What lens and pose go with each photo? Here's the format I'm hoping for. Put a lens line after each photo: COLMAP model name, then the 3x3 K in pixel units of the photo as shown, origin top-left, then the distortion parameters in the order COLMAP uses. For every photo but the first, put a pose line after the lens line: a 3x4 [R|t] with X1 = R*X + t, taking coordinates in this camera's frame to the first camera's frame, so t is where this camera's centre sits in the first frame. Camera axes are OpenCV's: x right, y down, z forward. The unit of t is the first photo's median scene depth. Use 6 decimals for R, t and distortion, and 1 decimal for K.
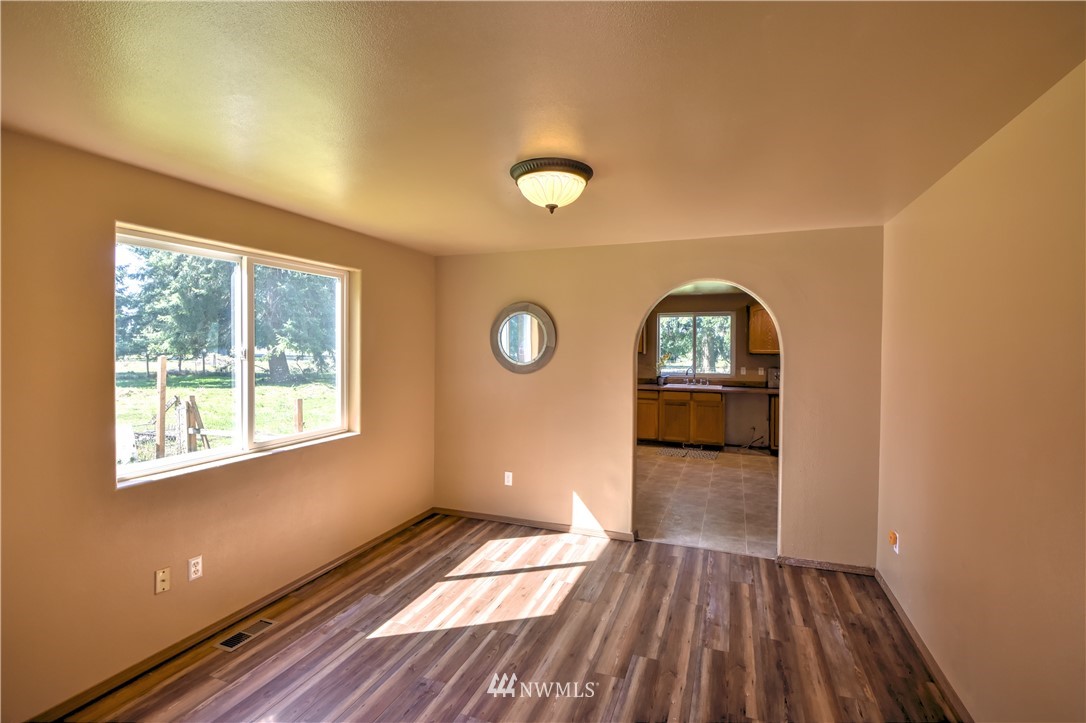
lens RADIAL K [[490.3, 0, 543.0], [0, 490.3, 361.5], [0, 0, 1]] dist [0.002447, -0.000220]
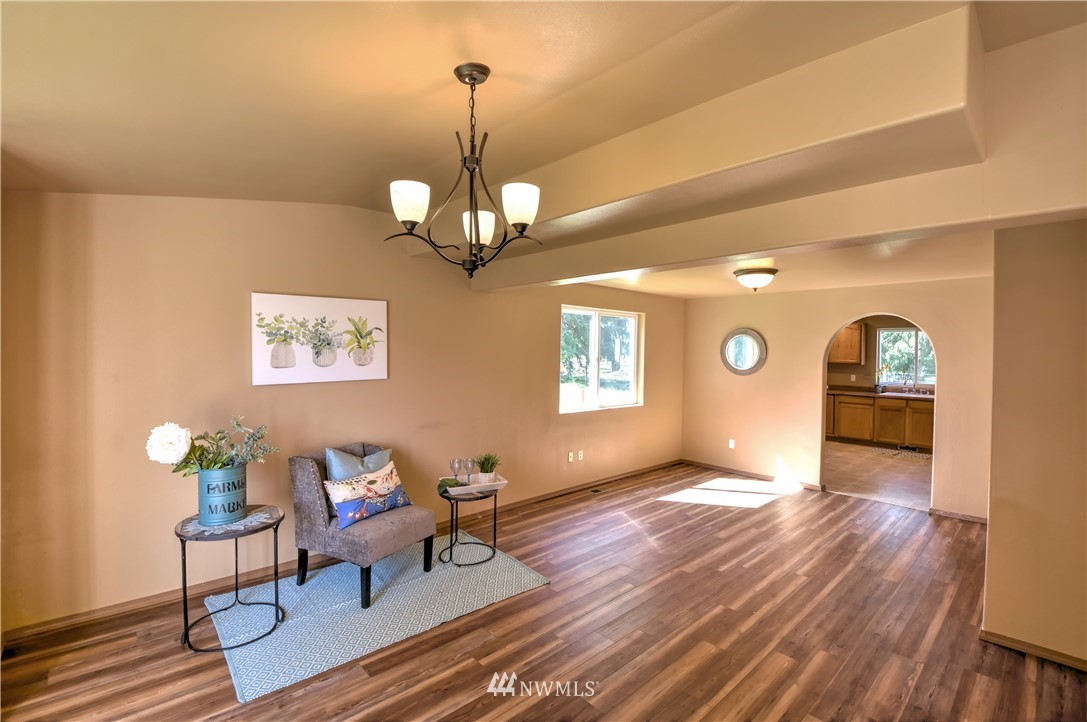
lens RADIAL K [[491.8, 0, 543.6], [0, 491.8, 354.6], [0, 0, 1]] dist [-0.024357, -0.000289]
pose [[0.901275, 0.013017, -0.433053, 0.062810], [-0.025557, 0.999405, -0.023148, 0.012149], [0.432494, 0.031930, 0.901071, -0.691019]]
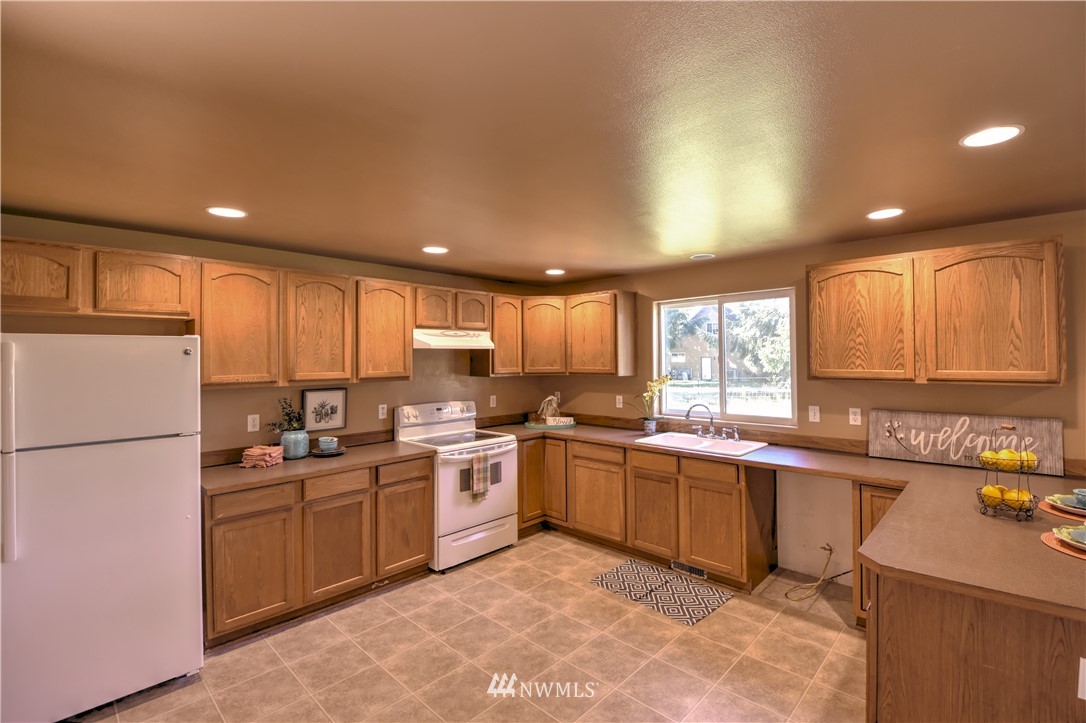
lens RADIAL K [[482.4, 0, 568.1], [0, 482.4, 352.1], [0, 0, 1]] dist [0.021190, -0.019554]
pose [[0.931644, -0.015899, -0.363025, 0.721503], [0.000191, 0.999064, -0.043264, -0.038179], [0.363373, 0.040238, 0.930775, 0.984835]]
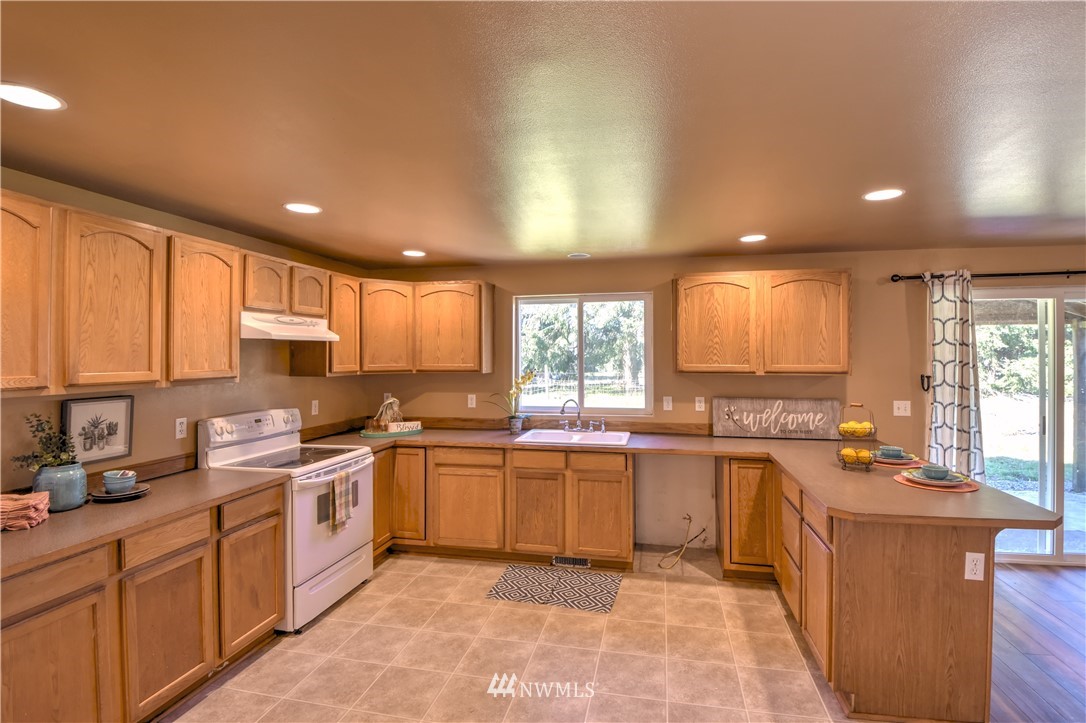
lens RADIAL K [[504.2, 0, 551.5], [0, 504.2, 354.8], [0, 0, 1]] dist [0.040558, -0.041184]
pose [[0.986522, -0.005424, 0.163539, 0.394988], [0.010552, 0.999479, -0.030508, -0.036127], [-0.163288, 0.031823, 0.986065, 0.969388]]
